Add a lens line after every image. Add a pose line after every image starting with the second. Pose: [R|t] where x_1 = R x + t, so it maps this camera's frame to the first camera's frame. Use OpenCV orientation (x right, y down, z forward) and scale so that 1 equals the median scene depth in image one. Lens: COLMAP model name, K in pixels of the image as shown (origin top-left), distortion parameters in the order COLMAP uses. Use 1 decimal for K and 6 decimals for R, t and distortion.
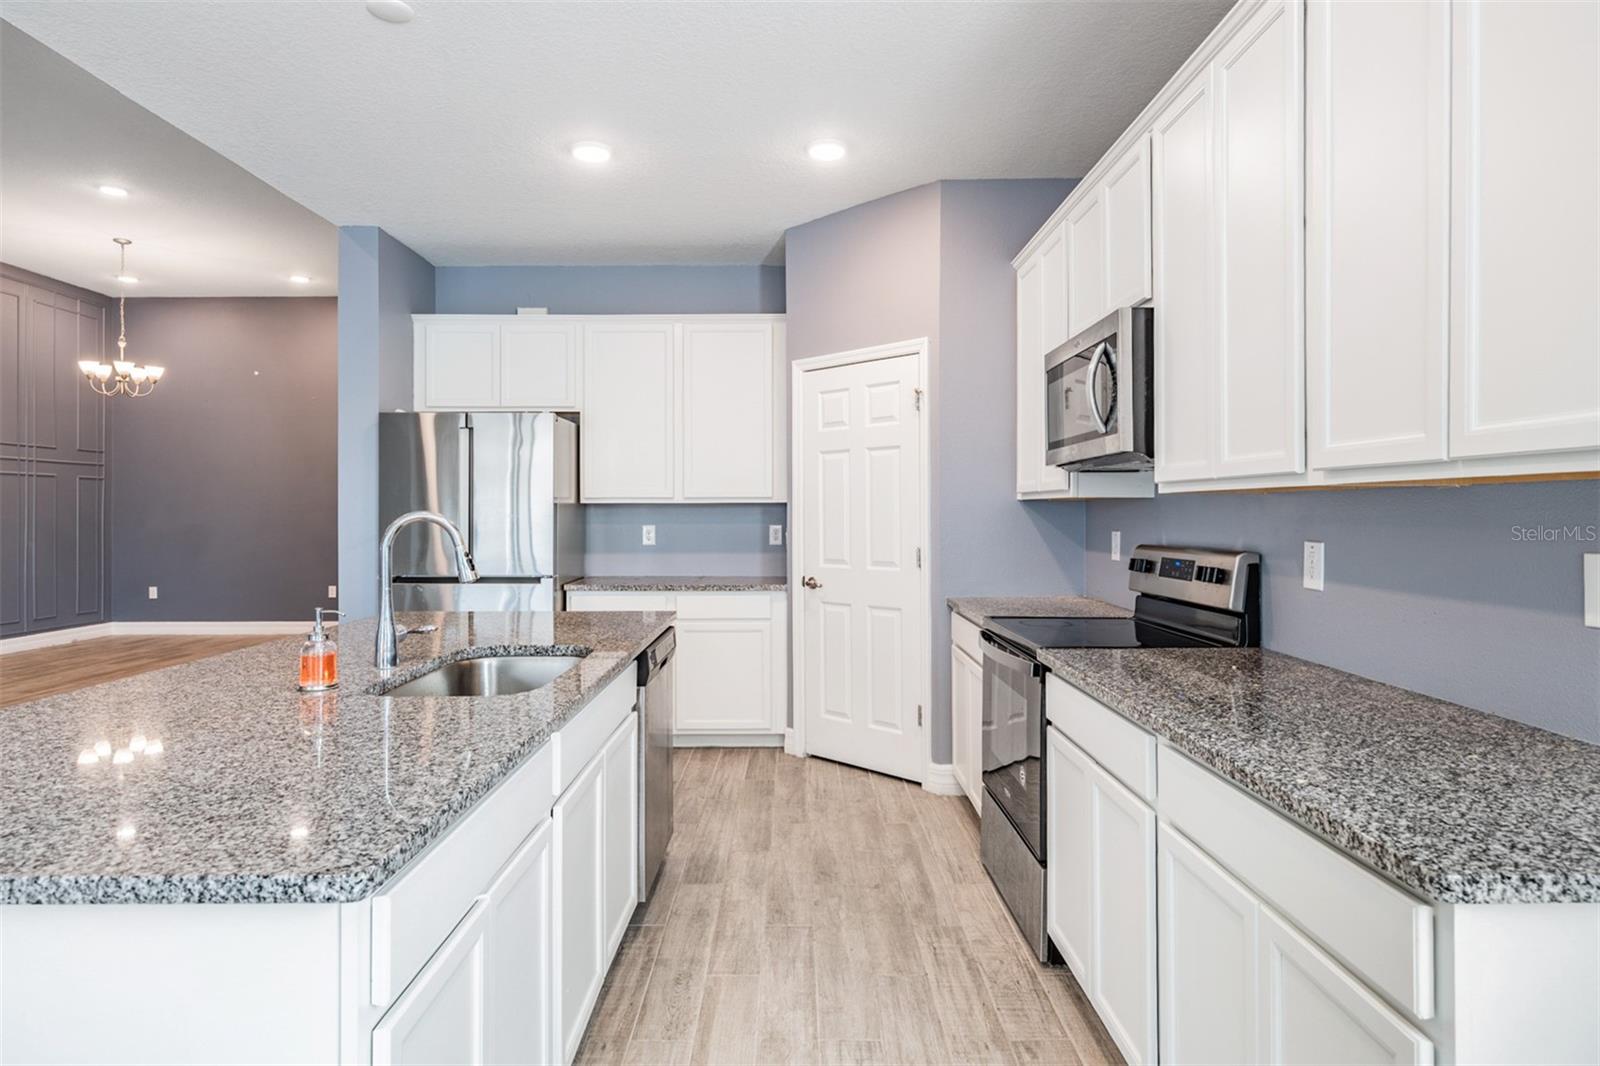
lens RADIAL K [[880.4, 0, 791.6], [0, 880.4, 507.2], [0, 0, 1]] dist [0.002454, 0.000026]
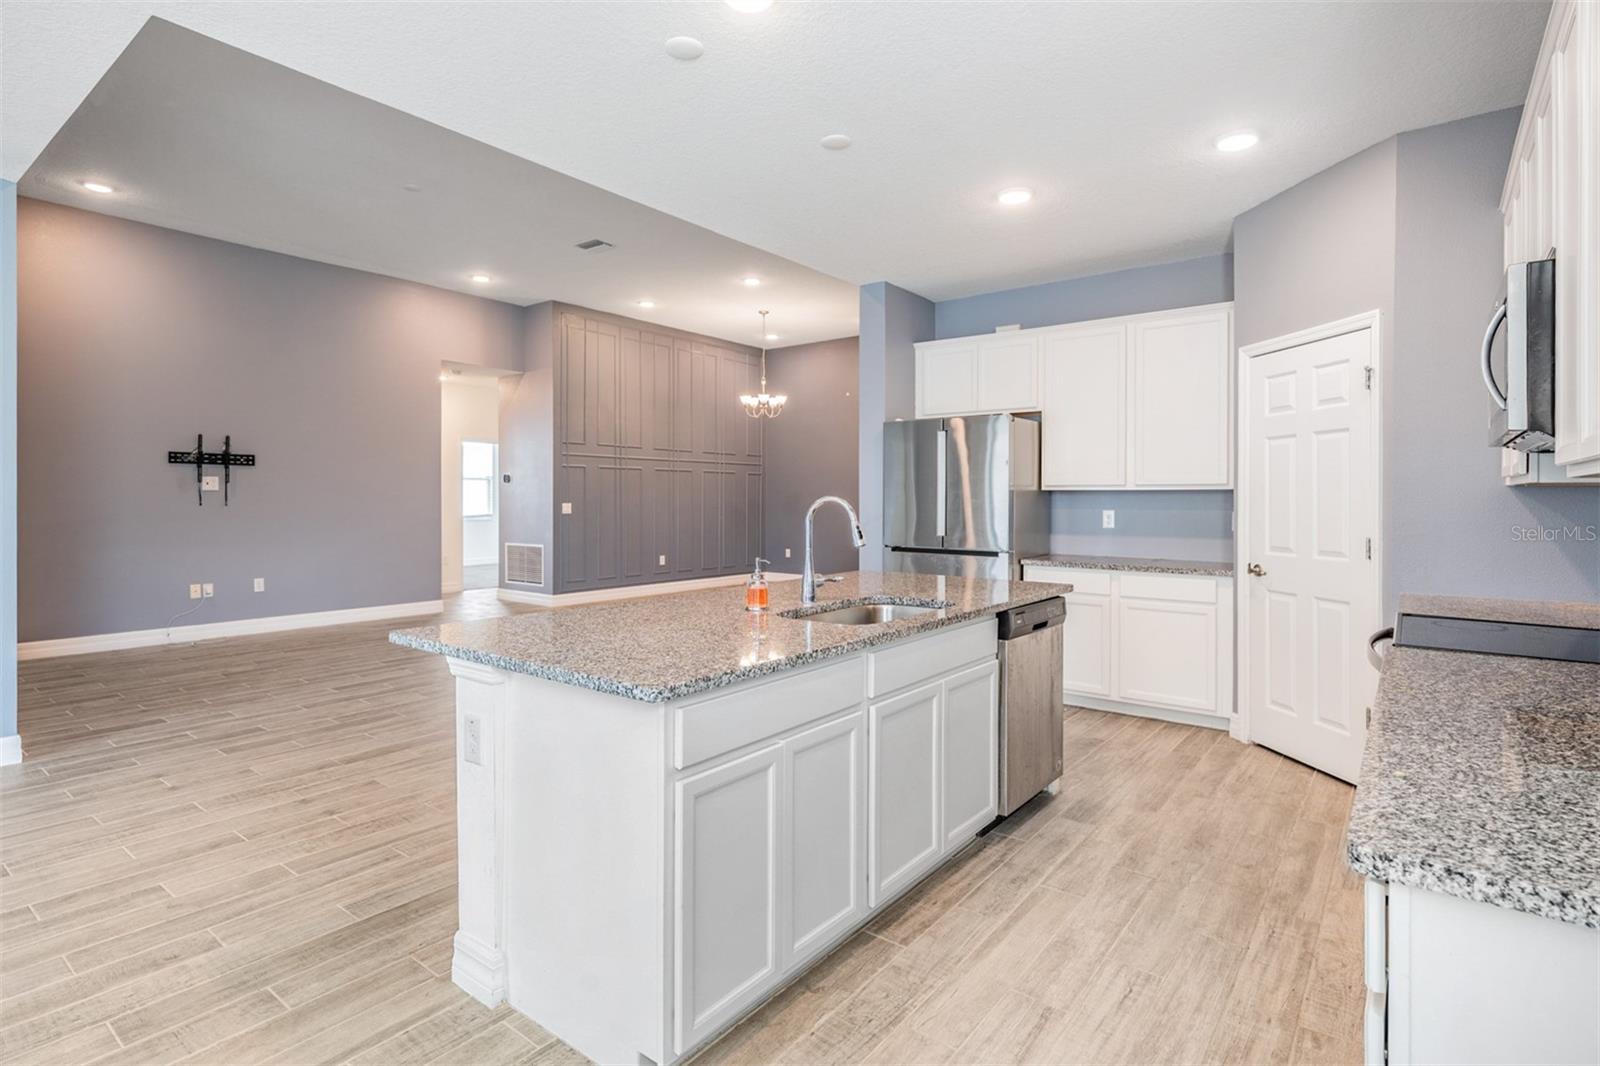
lens RADIAL K [[800.3, 0, 792.6], [0, 800.3, 500.4], [0, 0, 1]] dist [0.002022, -0.000634]
pose [[0.787193, 0.005974, -0.616677, 0.188200], [-0.000679, 0.999961, 0.008821, -0.000276], [0.616706, -0.006525, 0.787167, -0.037495]]
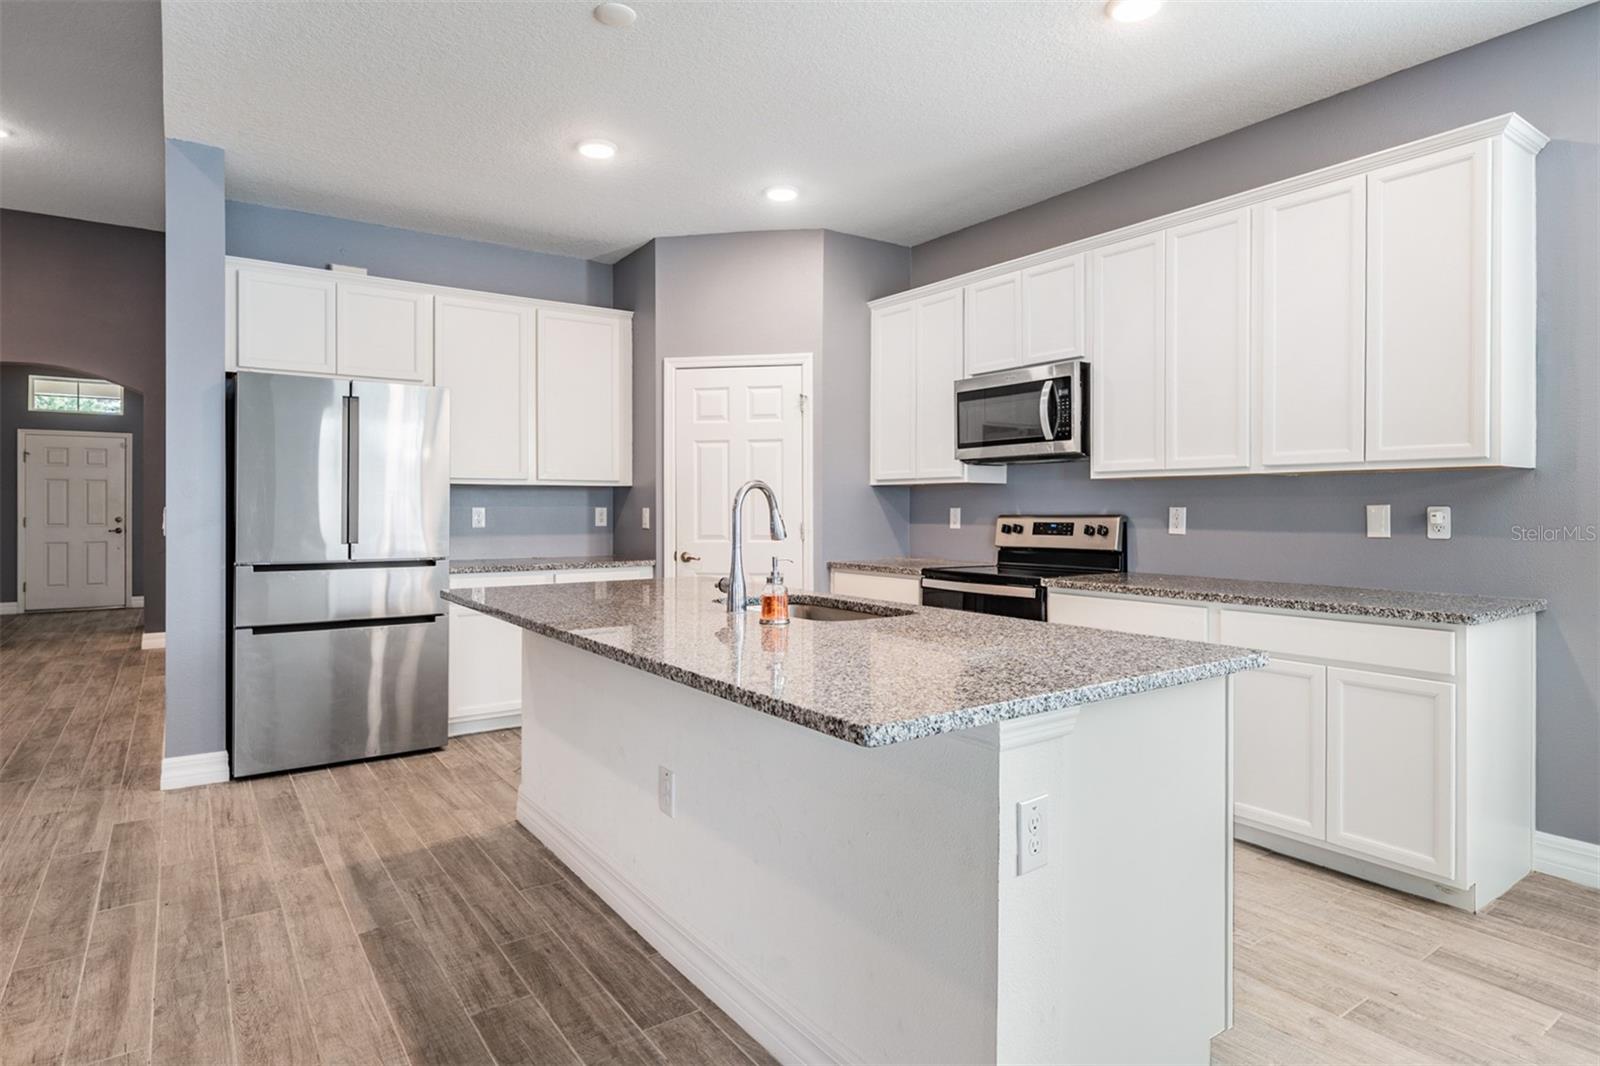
lens RADIAL K [[880.4, 0, 792.8], [0, 880.4, 510.0], [0, 0, 1]] dist [0.002454, 0.000026]
pose [[0.817076, 0.000726, 0.576529, -0.580901], [-0.004851, 0.999972, 0.005617, 0.021254], [-0.576509, -0.007386, 0.817057, 0.000062]]
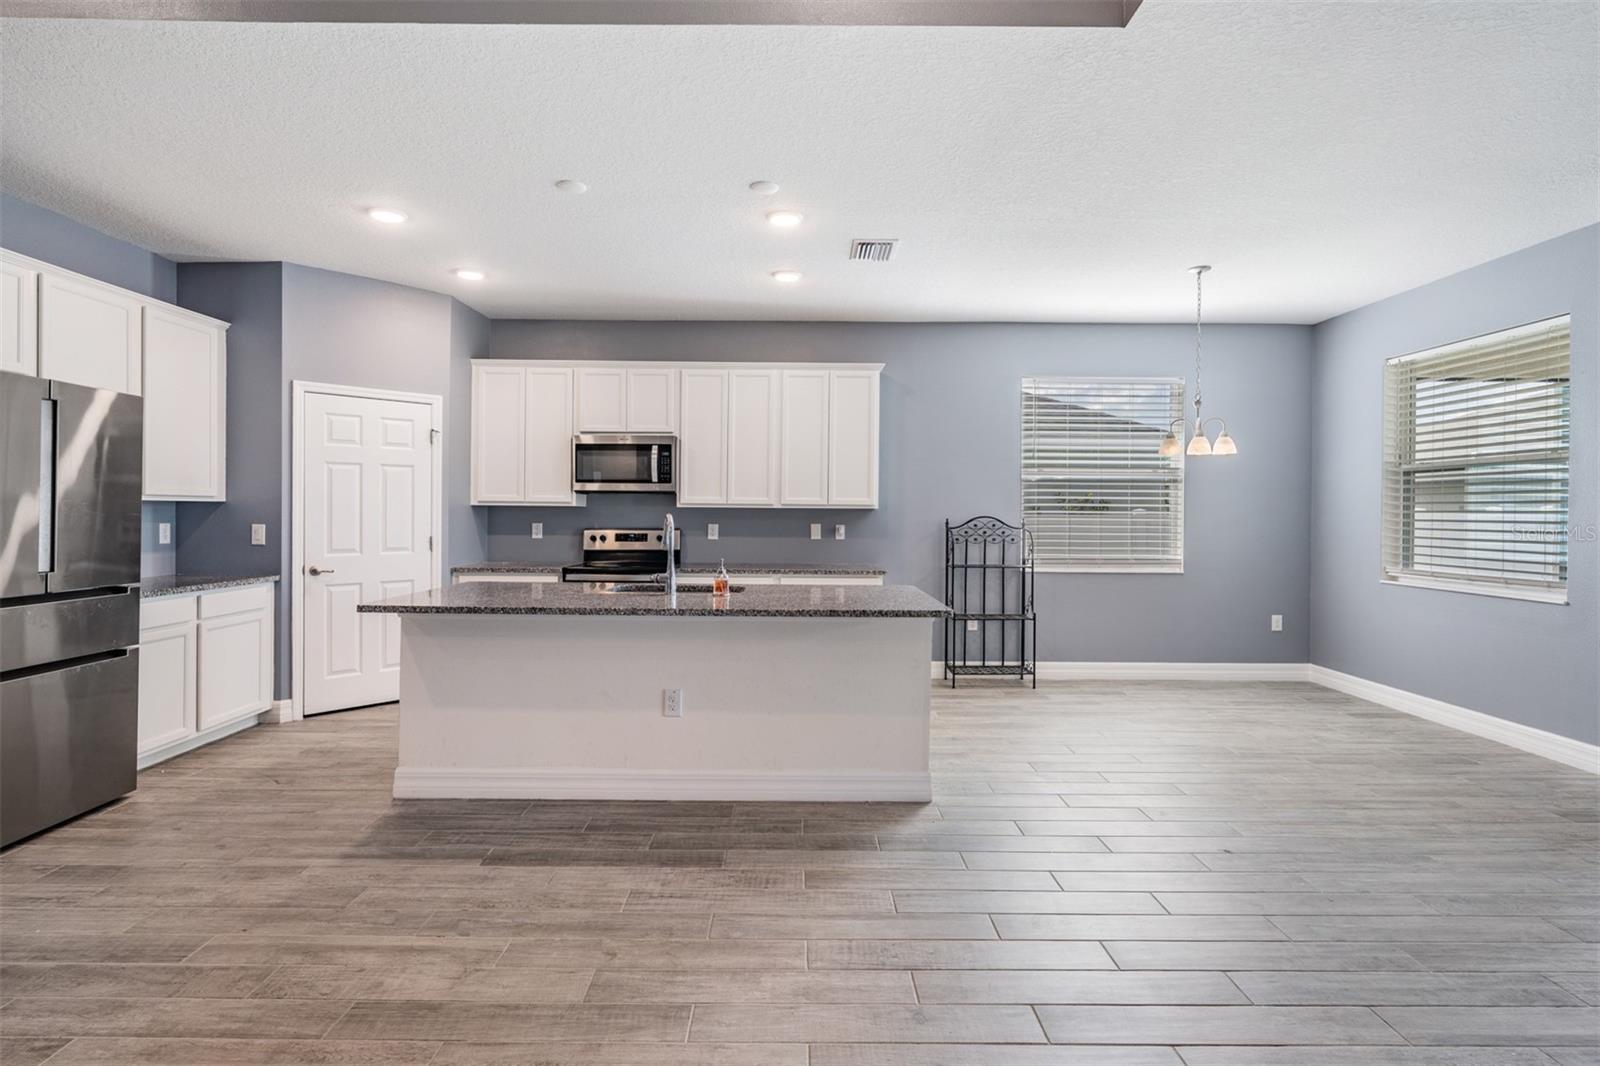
lens RADIAL K [[781.3, 0, 799.2], [0, 781.3, 521.2], [0, 0, 1]] dist [0.003473, -0.000204]
pose [[-0.011528, -0.008268, 0.999899, -1.183103], [-0.013469, 0.999876, 0.008113, 0.001591], [-0.999843, -0.013374, -0.011638, 0.400734]]
